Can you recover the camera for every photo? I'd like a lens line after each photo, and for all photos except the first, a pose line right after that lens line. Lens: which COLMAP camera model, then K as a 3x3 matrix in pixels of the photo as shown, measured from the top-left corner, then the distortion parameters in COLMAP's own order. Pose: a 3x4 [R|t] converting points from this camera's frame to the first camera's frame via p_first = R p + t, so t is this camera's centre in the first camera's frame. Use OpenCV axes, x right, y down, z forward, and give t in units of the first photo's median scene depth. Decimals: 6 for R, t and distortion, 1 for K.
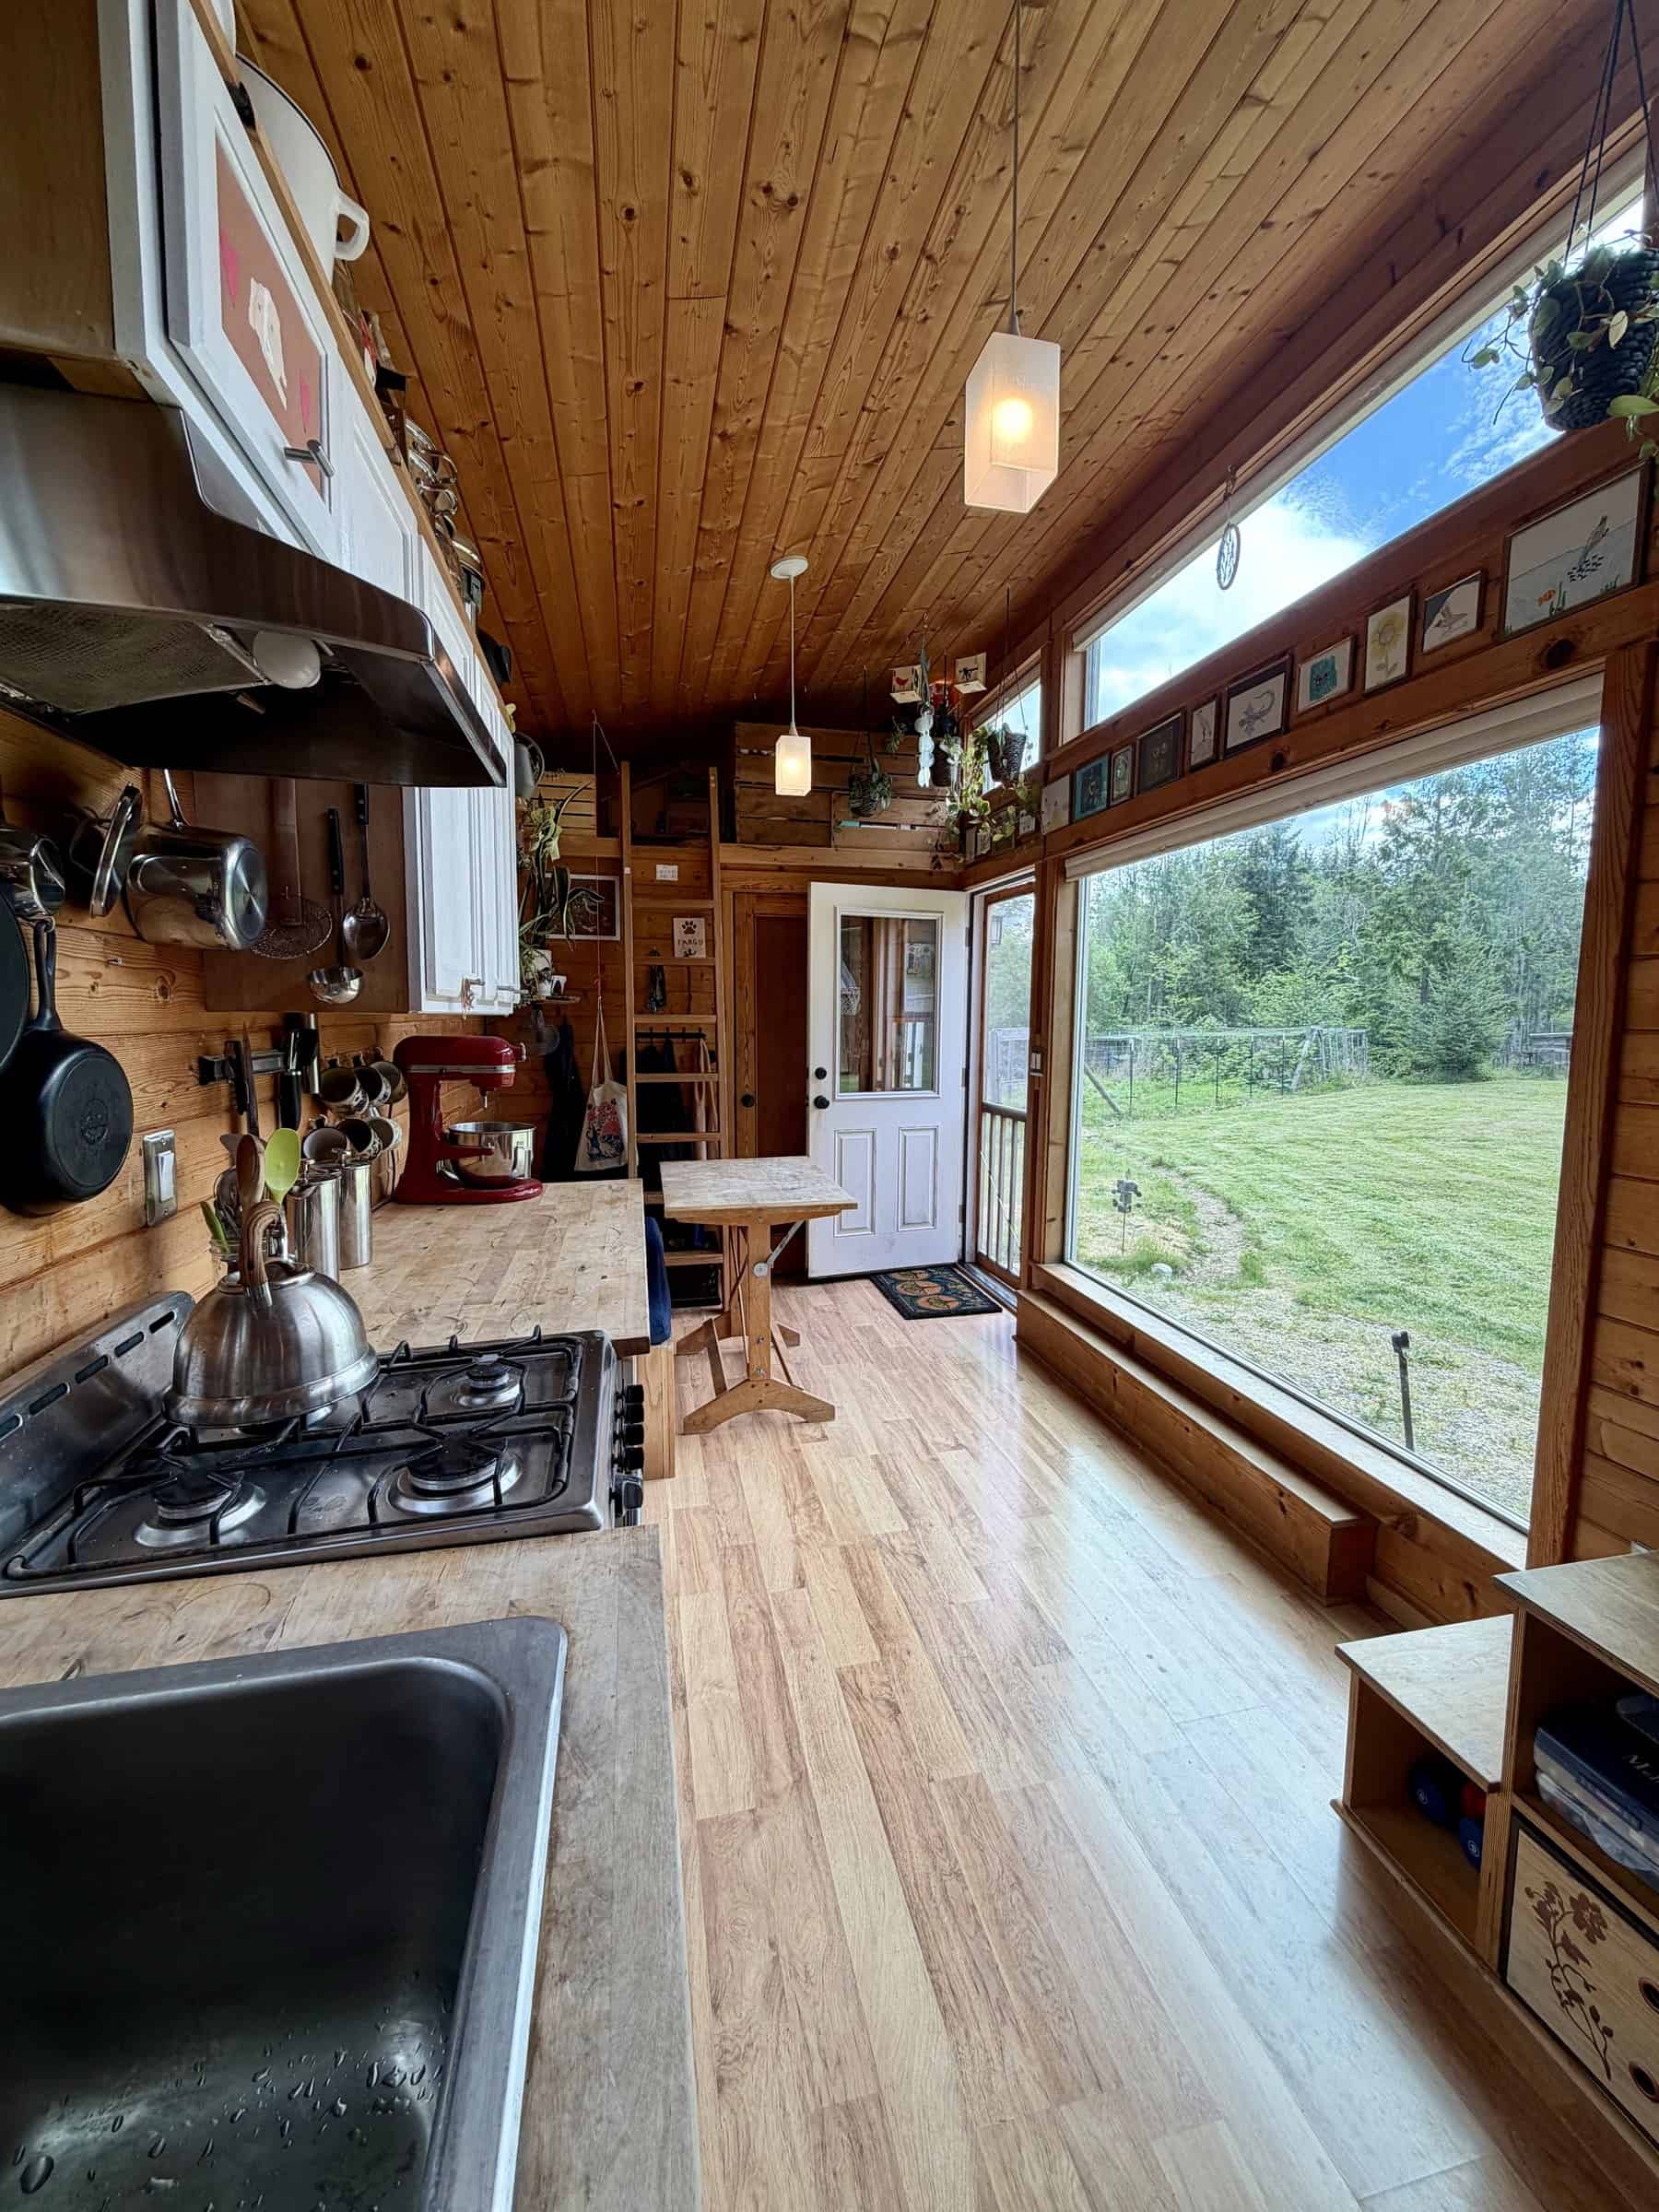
lens RADIAL K [[880.4, 0, 826.8], [0, 880.4, 1098.6], [0, 0, 1]] dist [-0.002713, -0.000734]
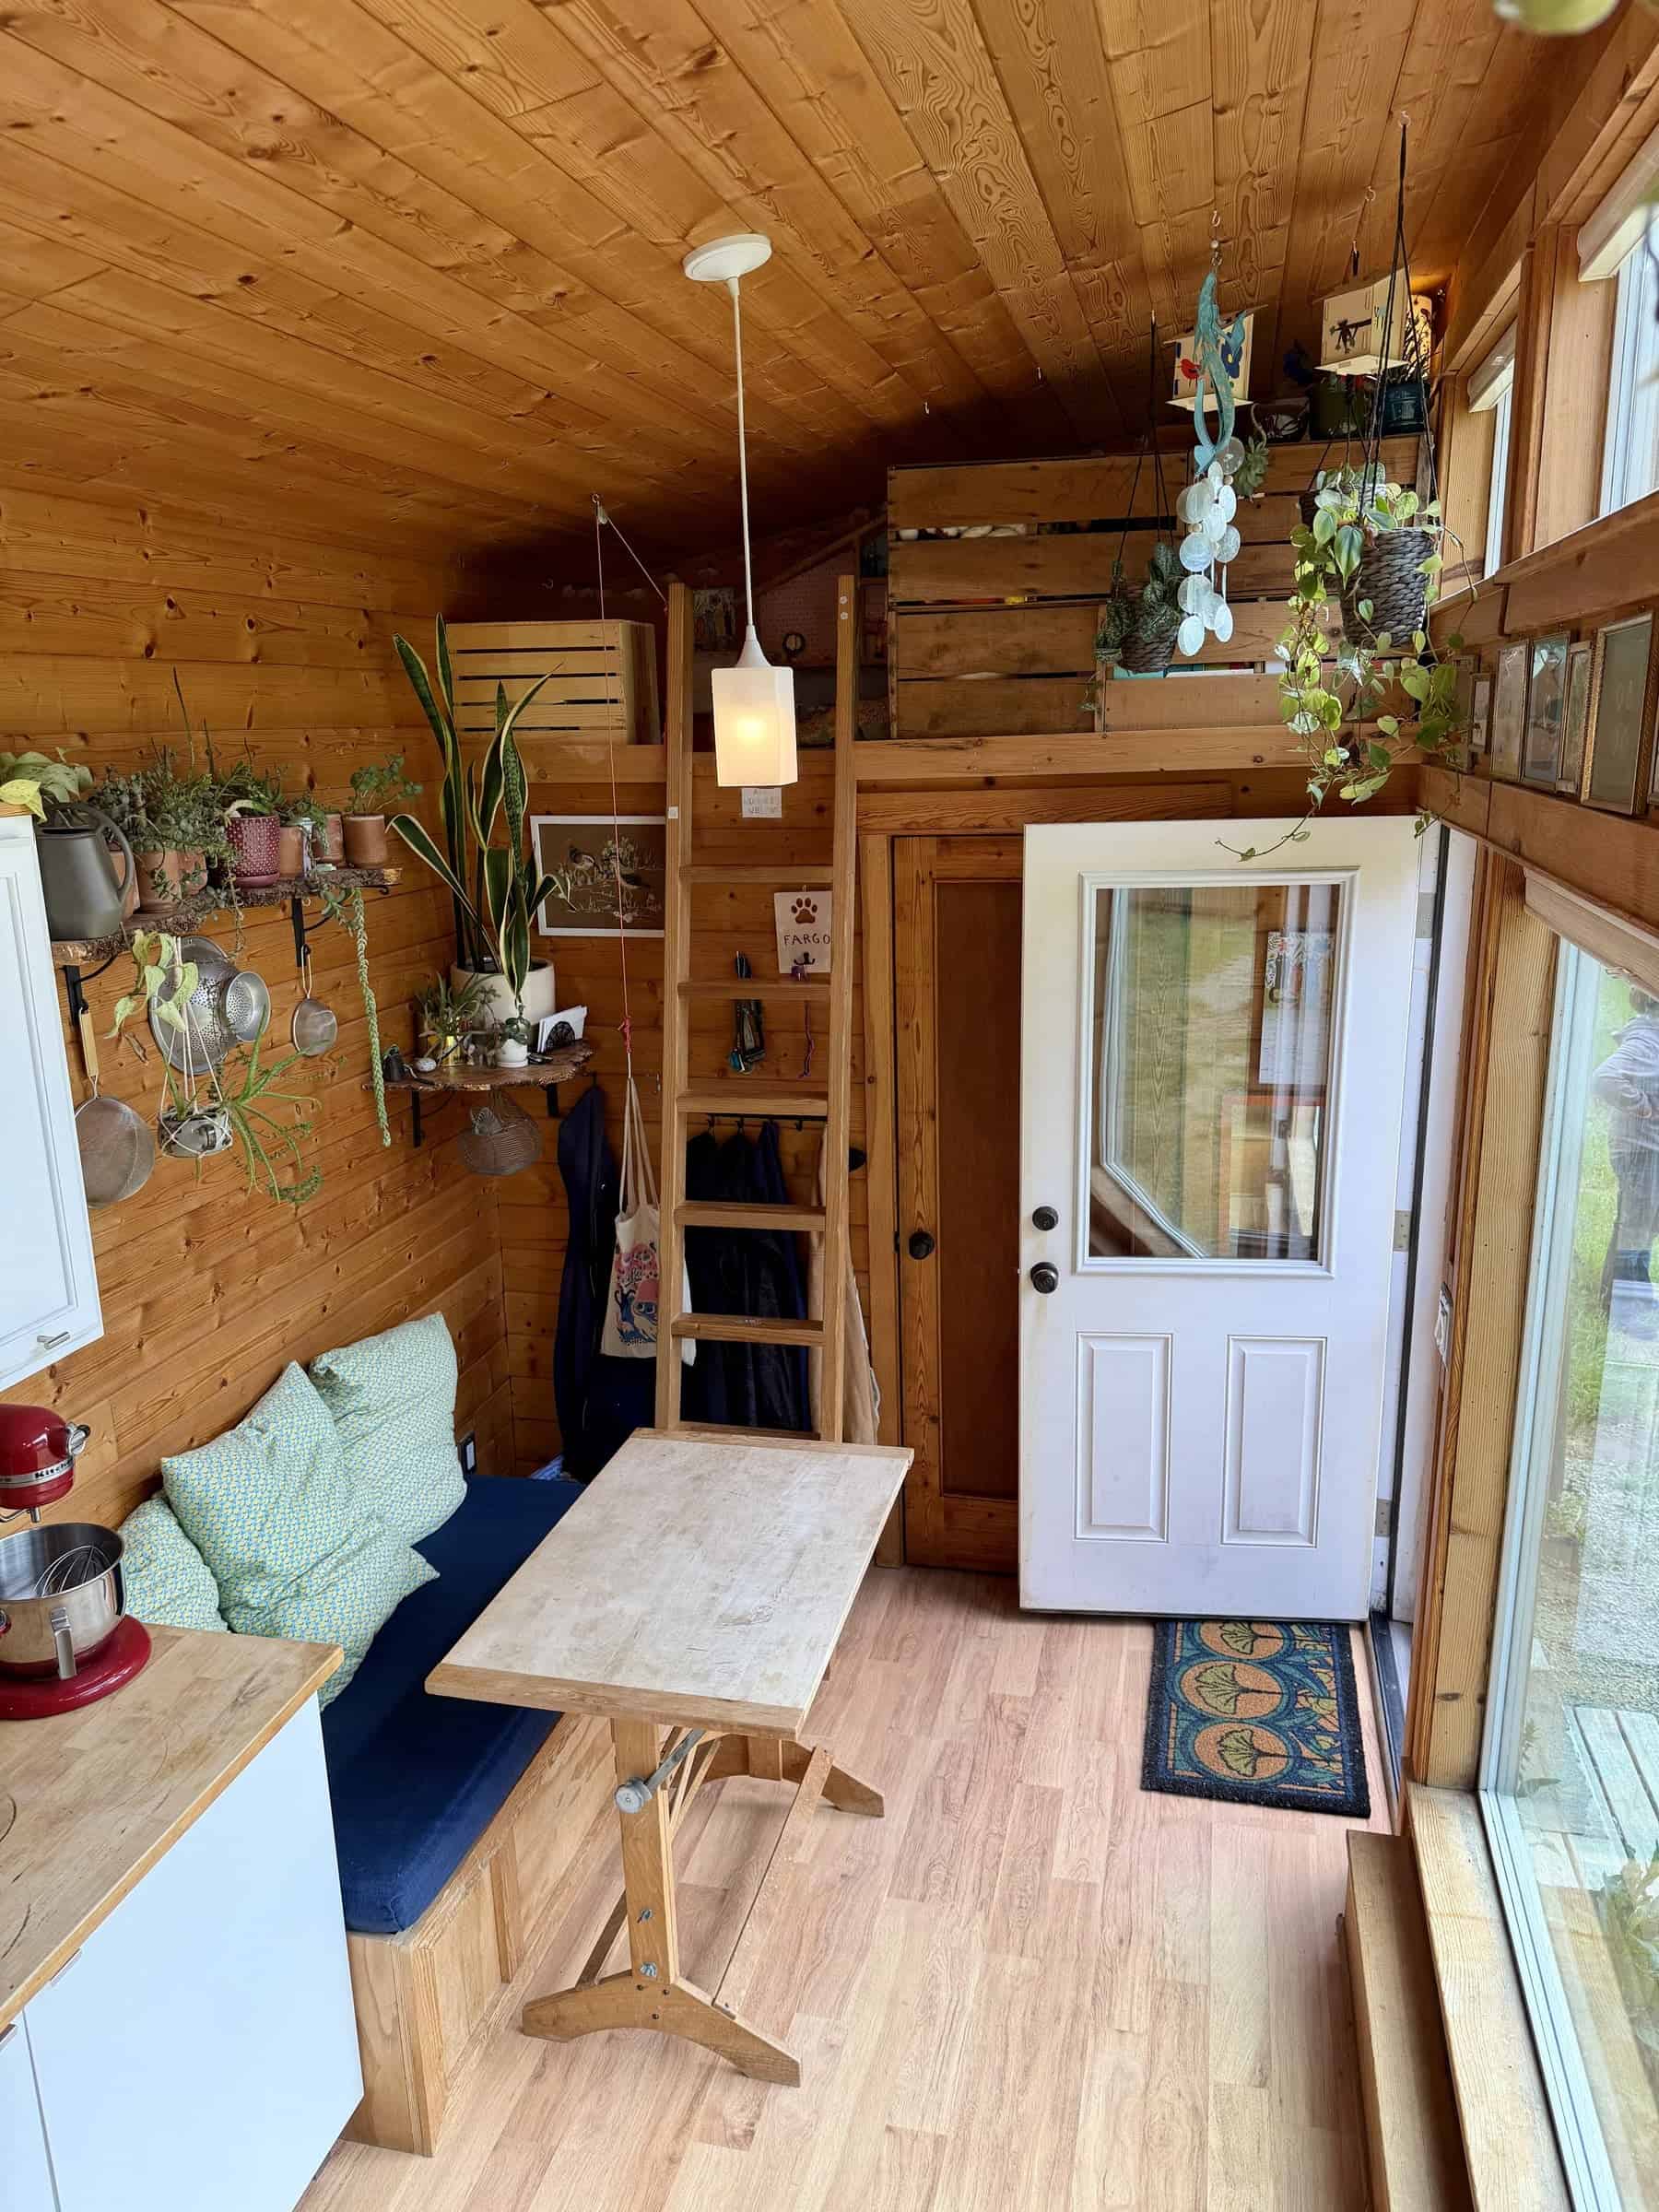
lens RADIAL K [[1534.7, 0, 826.6], [0, 1534.7, 1100.9], [0, 0, 1]] dist [0.005610, -0.022171]
pose [[0.894128, 0.076574, -0.441216, 0.257138], [-0.010351, 0.988543, 0.150586, -0.224313], [0.447692, -0.130077, 0.884676, 0.222020]]
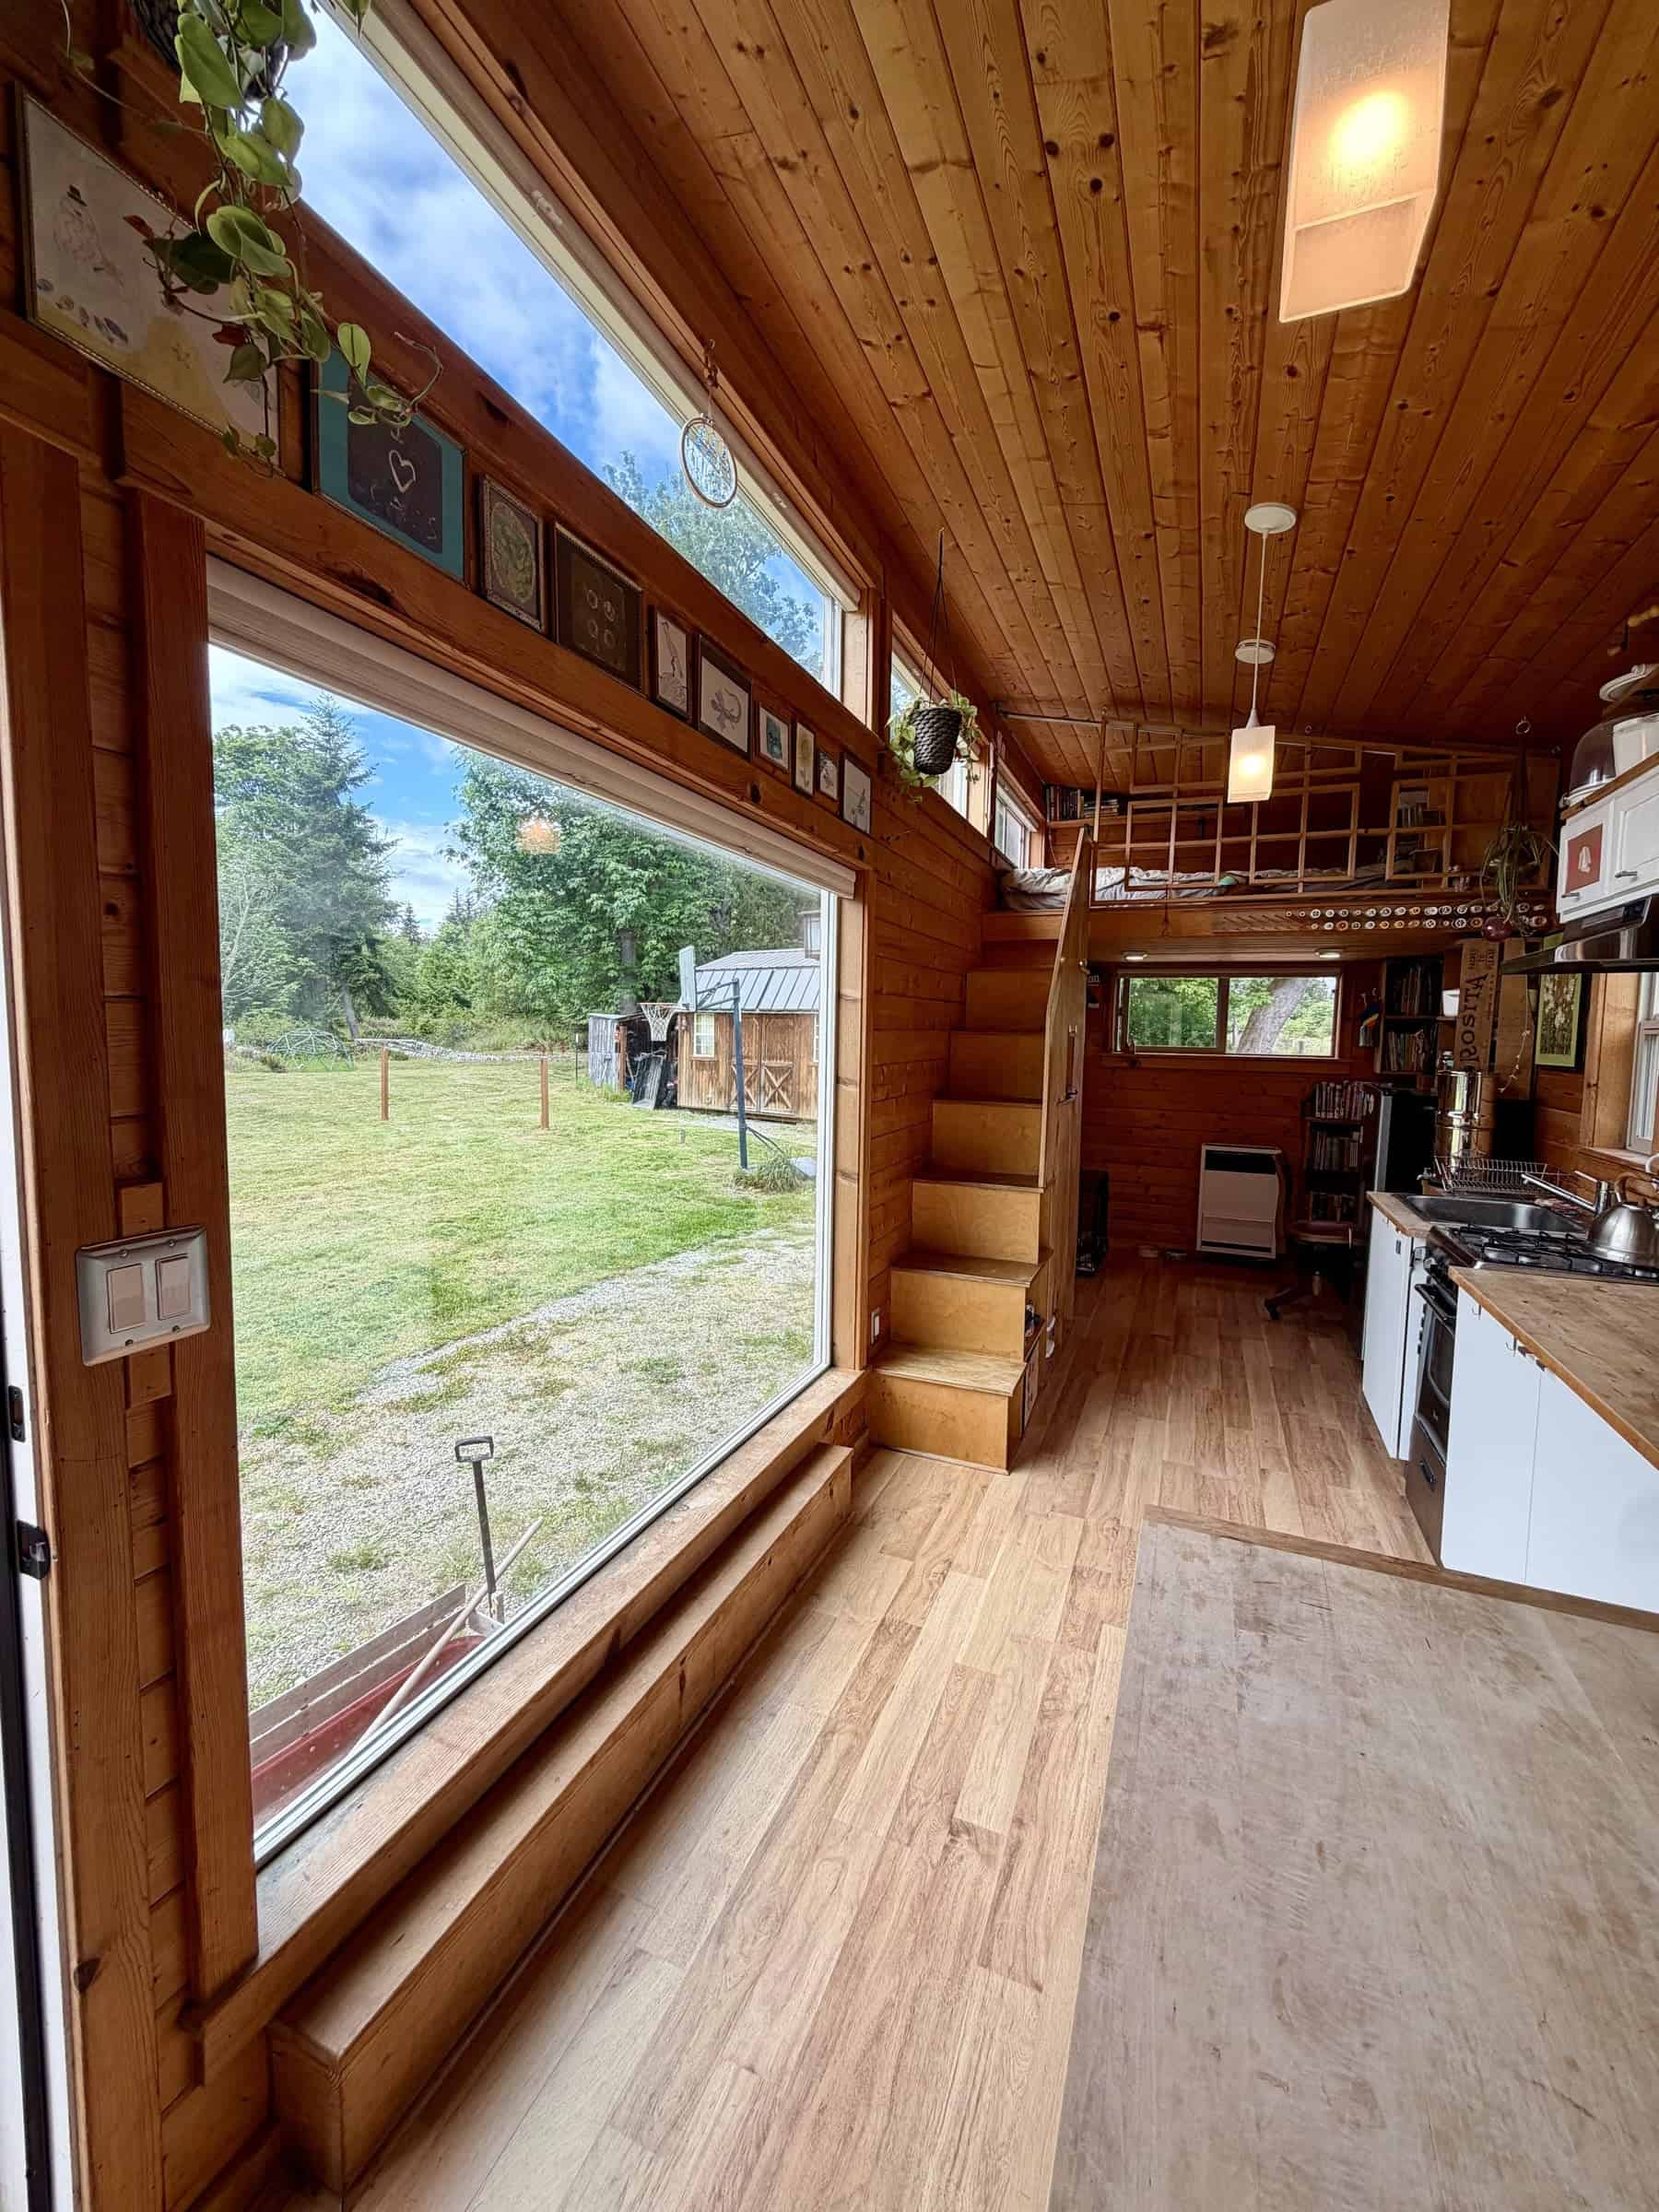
lens RADIAL K [[880.4, 0, 829.8], [0, 880.4, 1096.0], [0, 0, 1]] dist [-0.002713, -0.000734]
pose [[-0.814655, -0.065631, 0.576220, -0.055335], [0.028832, 0.987764, 0.153268, -0.117120], [-0.579228, 0.141474, -0.802795, 0.965022]]
